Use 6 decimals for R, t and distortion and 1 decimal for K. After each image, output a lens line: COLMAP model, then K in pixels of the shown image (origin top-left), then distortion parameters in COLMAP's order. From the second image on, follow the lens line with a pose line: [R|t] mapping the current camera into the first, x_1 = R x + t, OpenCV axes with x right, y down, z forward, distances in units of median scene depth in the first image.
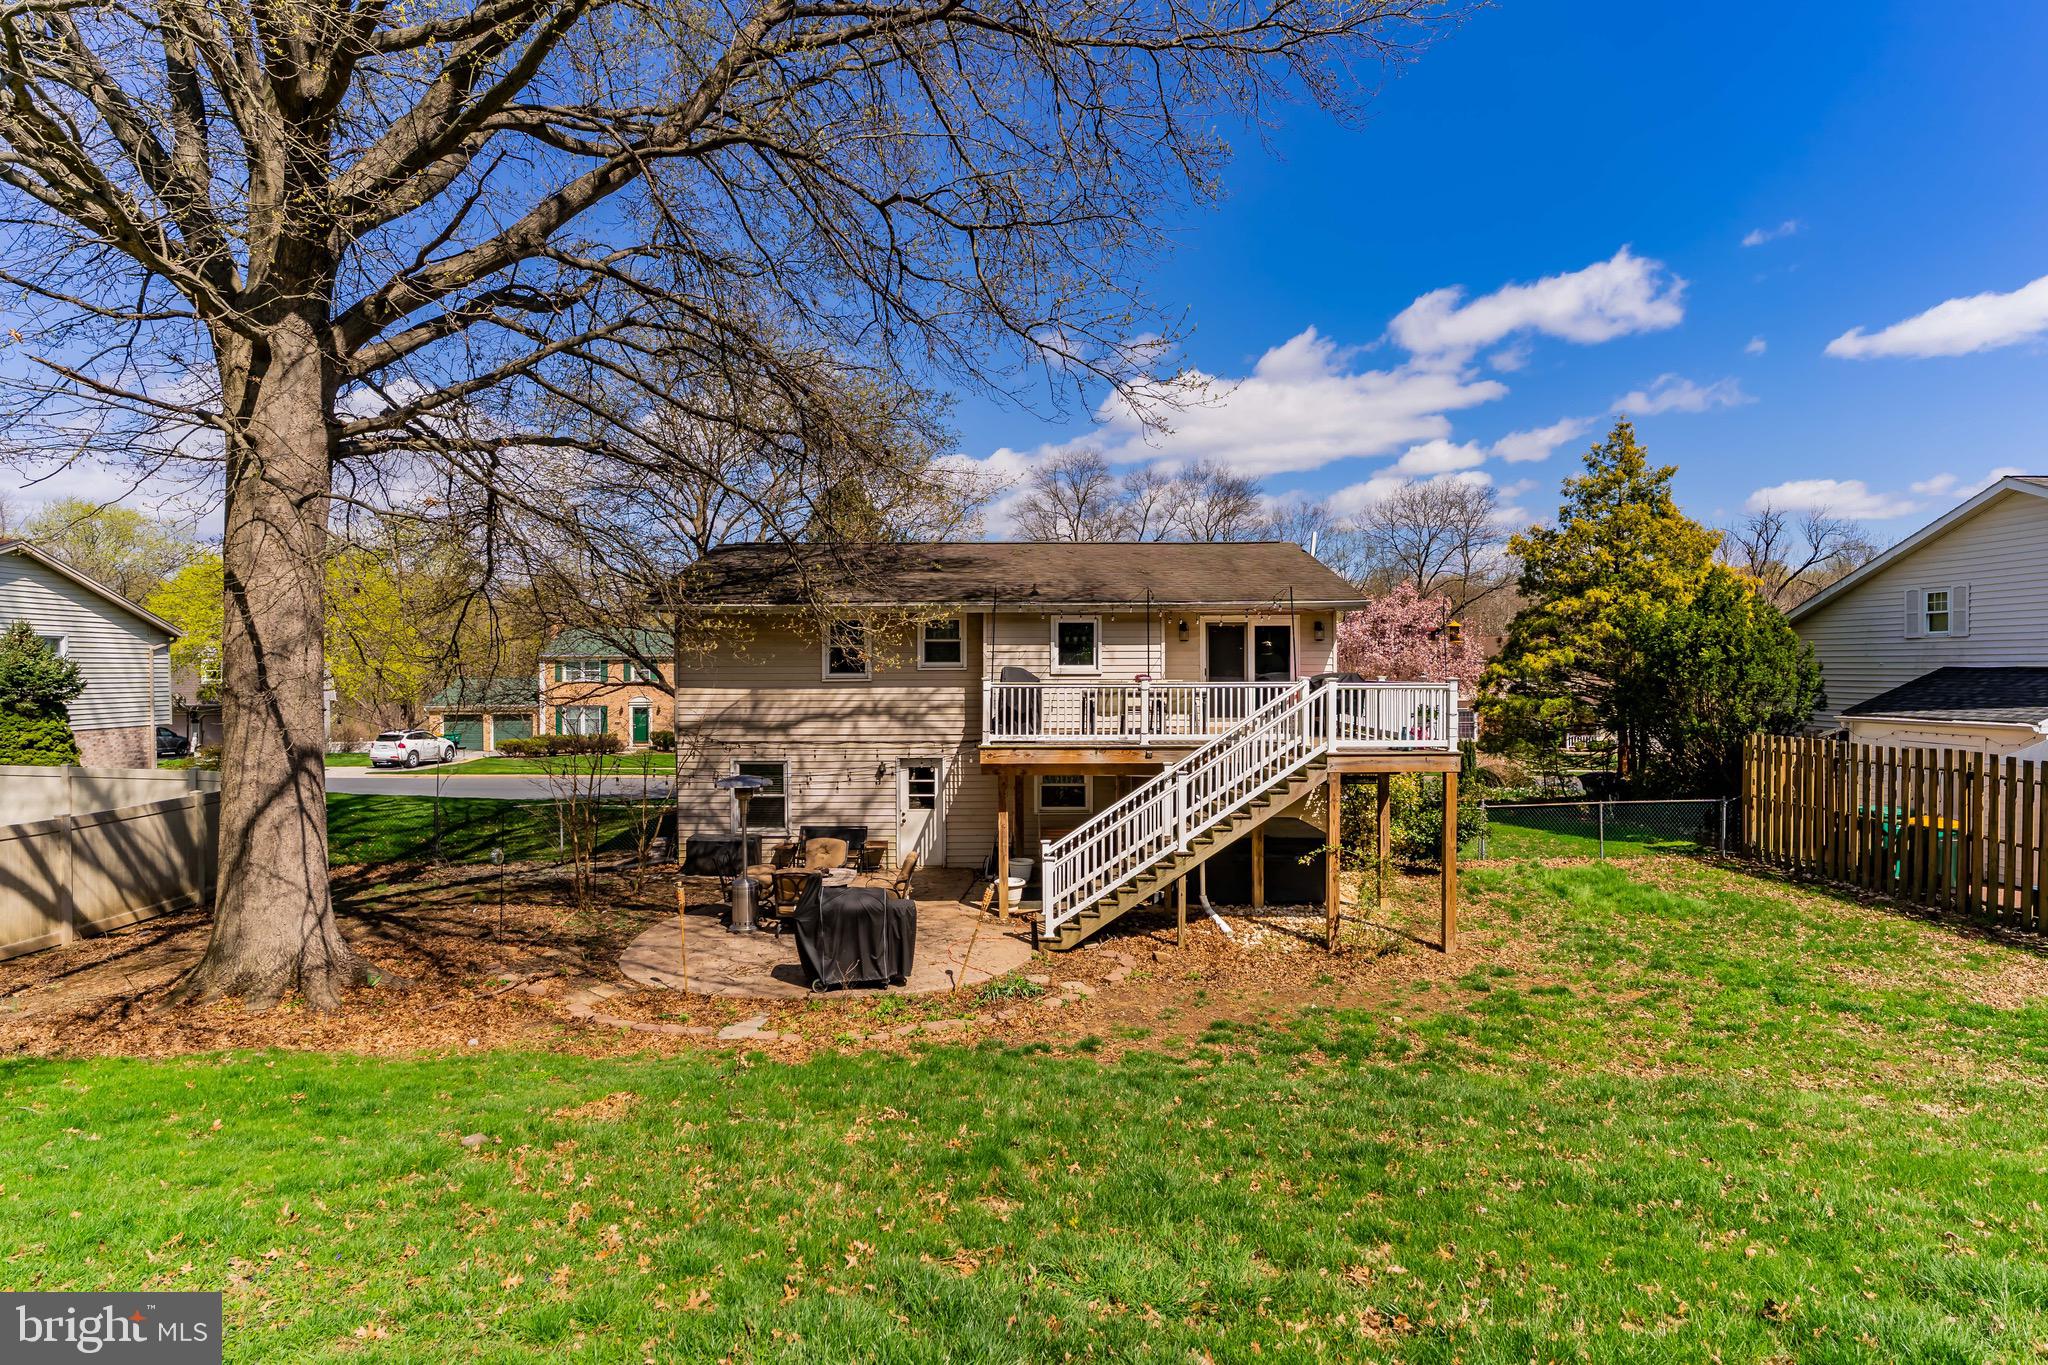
lens RADIAL K [[1047.5, 0, 1015.2], [0, 1047.5, 680.3], [0, 0, 1]] dist [-0.001298, -0.000542]
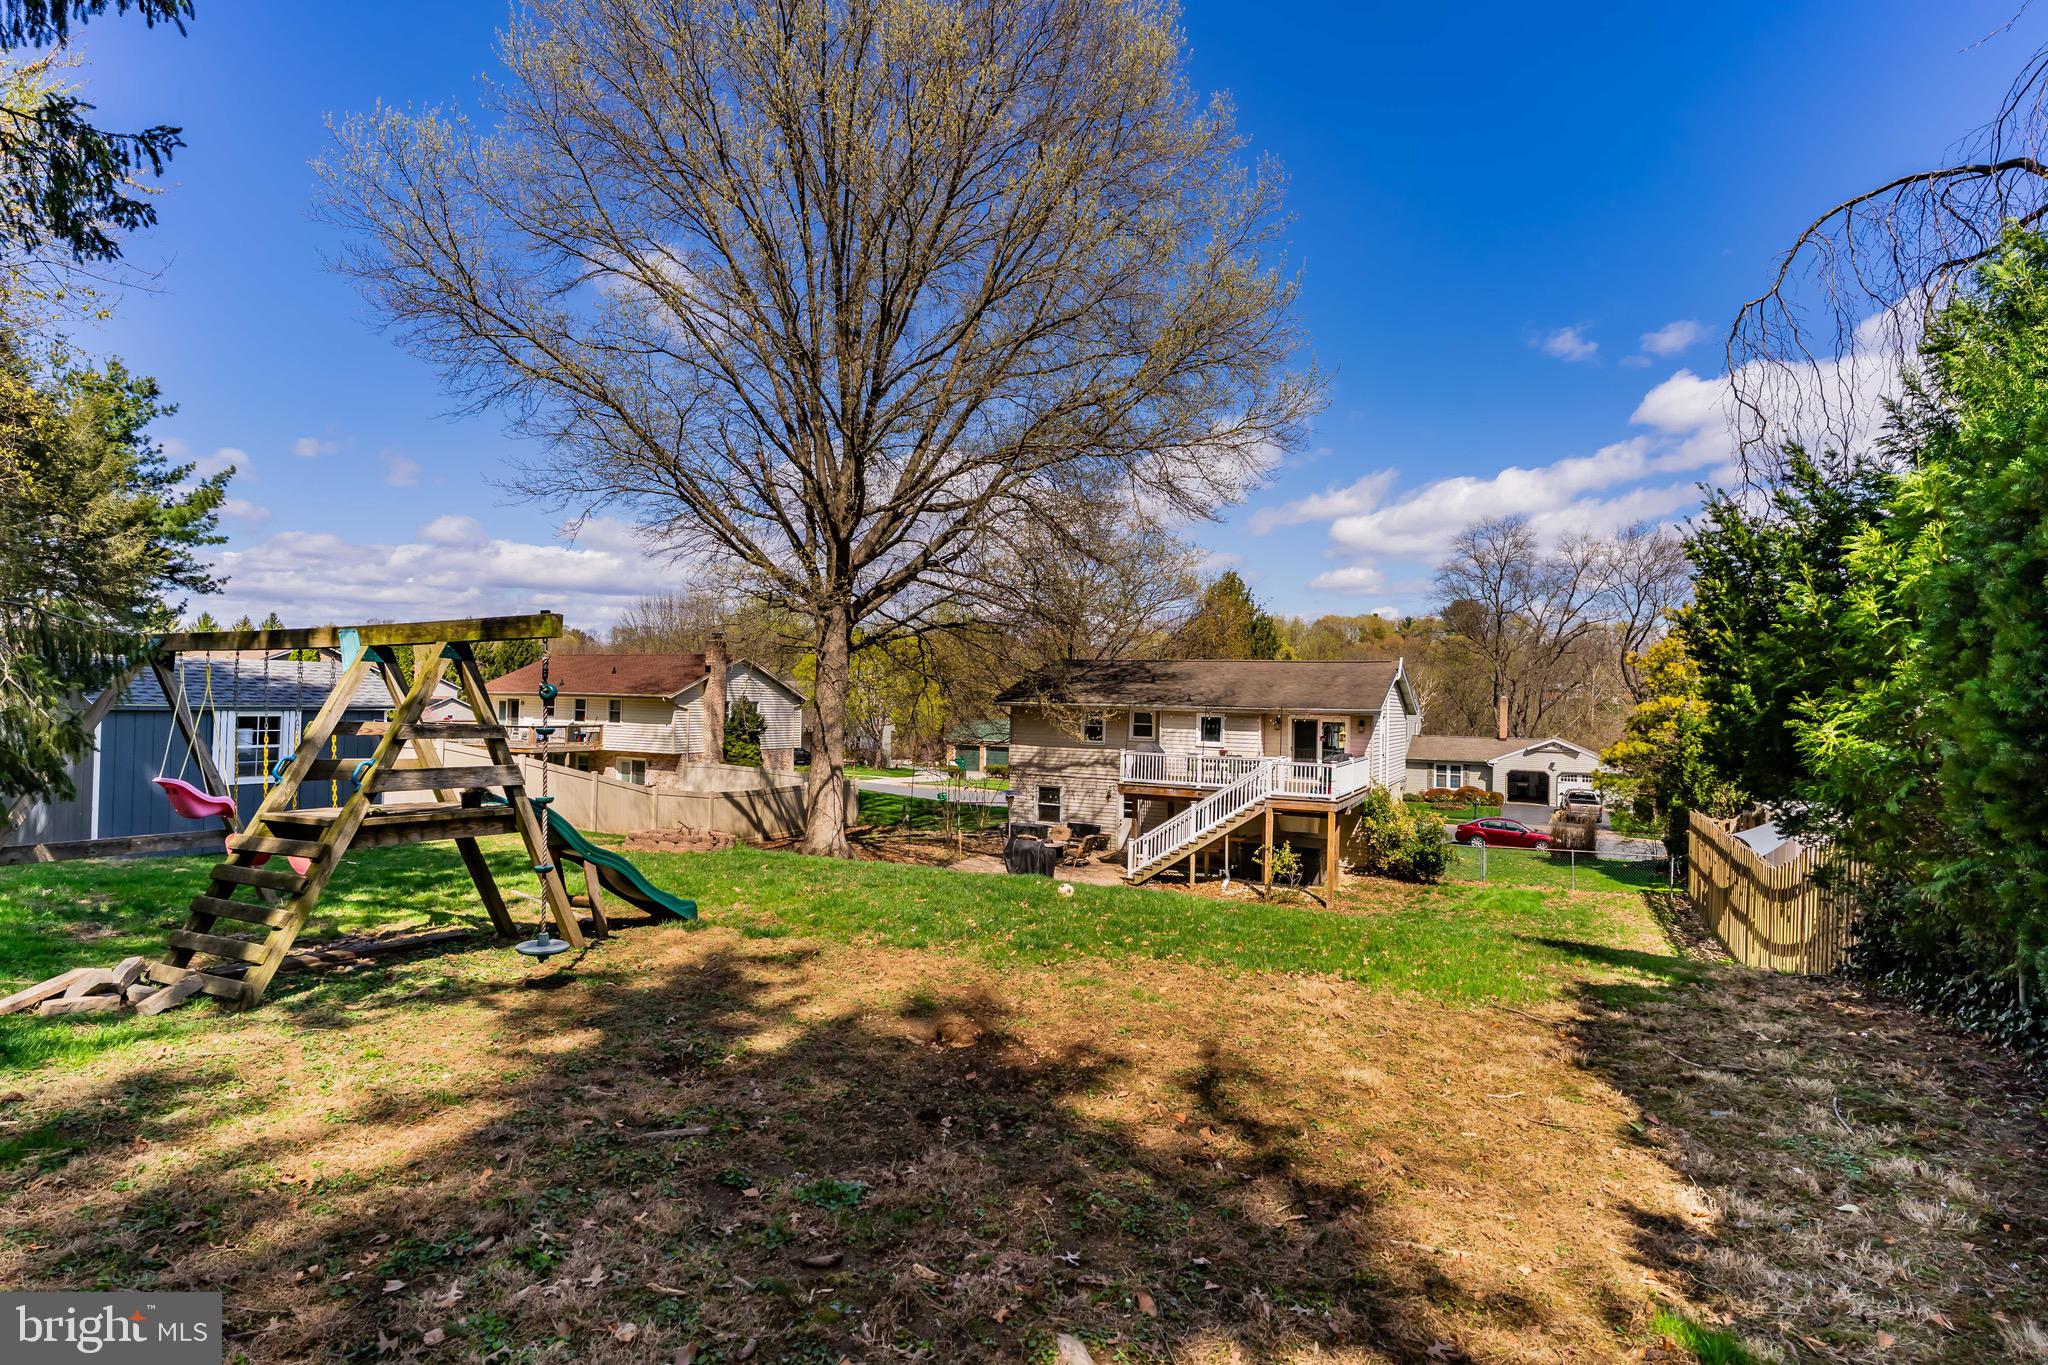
lens RADIAL K [[1047.5, 0, 1015.2], [0, 1047.5, 680.3], [0, 0, 1]] dist [-0.001298, -0.000542]
pose [[0.887085, 0.015652, -0.461342, 0.575742], [-0.031934, 0.999111, -0.027506, -0.058596], [0.460501, 0.039132, 0.886796, -0.702965]]
